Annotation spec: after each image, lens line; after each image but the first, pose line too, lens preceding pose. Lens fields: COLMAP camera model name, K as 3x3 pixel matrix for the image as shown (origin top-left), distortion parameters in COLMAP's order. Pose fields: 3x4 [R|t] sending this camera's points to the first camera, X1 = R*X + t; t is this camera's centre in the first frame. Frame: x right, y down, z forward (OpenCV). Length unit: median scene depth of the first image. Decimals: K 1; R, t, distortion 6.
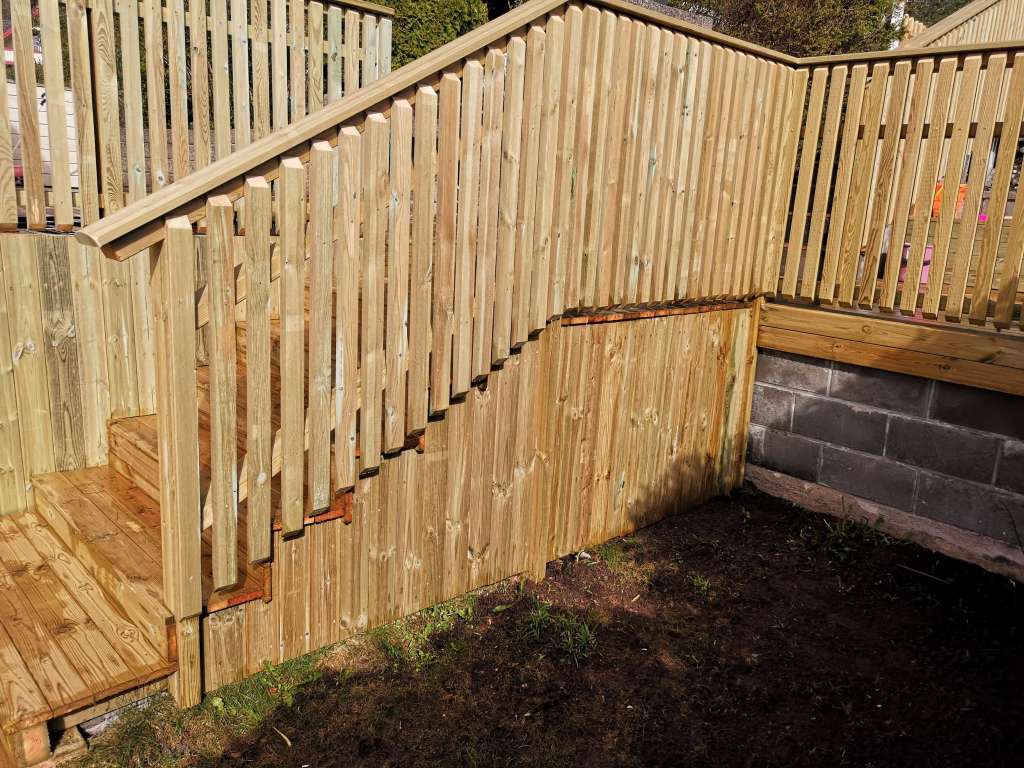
lens RADIAL K [[804.5, 0, 512.3], [0, 804.5, 382.1], [0, 0, 1]] dist [0.038472, -0.026736]
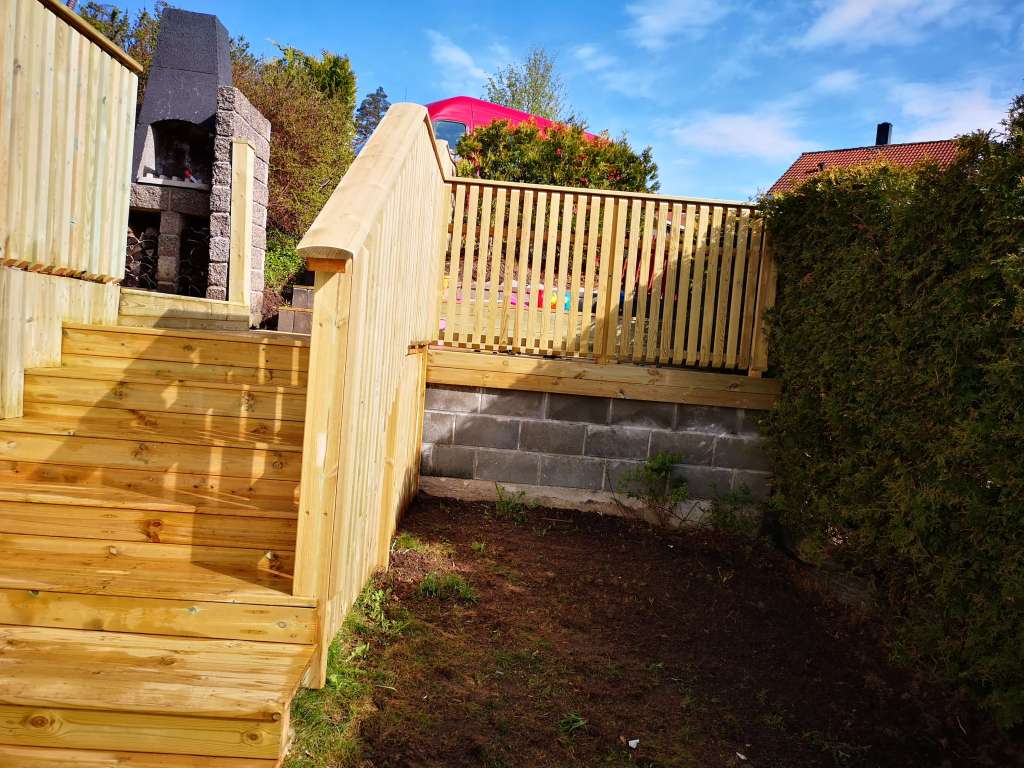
lens RADIAL K [[804.5, 0, 515.2], [0, 804.5, 382.4], [0, 0, 1]] dist [0.038472, -0.026736]
pose [[0.659154, -0.037521, 0.751071, -0.648925], [0.130232, 0.989359, -0.064869, 0.066368], [-0.740645, 0.140572, 0.657027, 0.032301]]
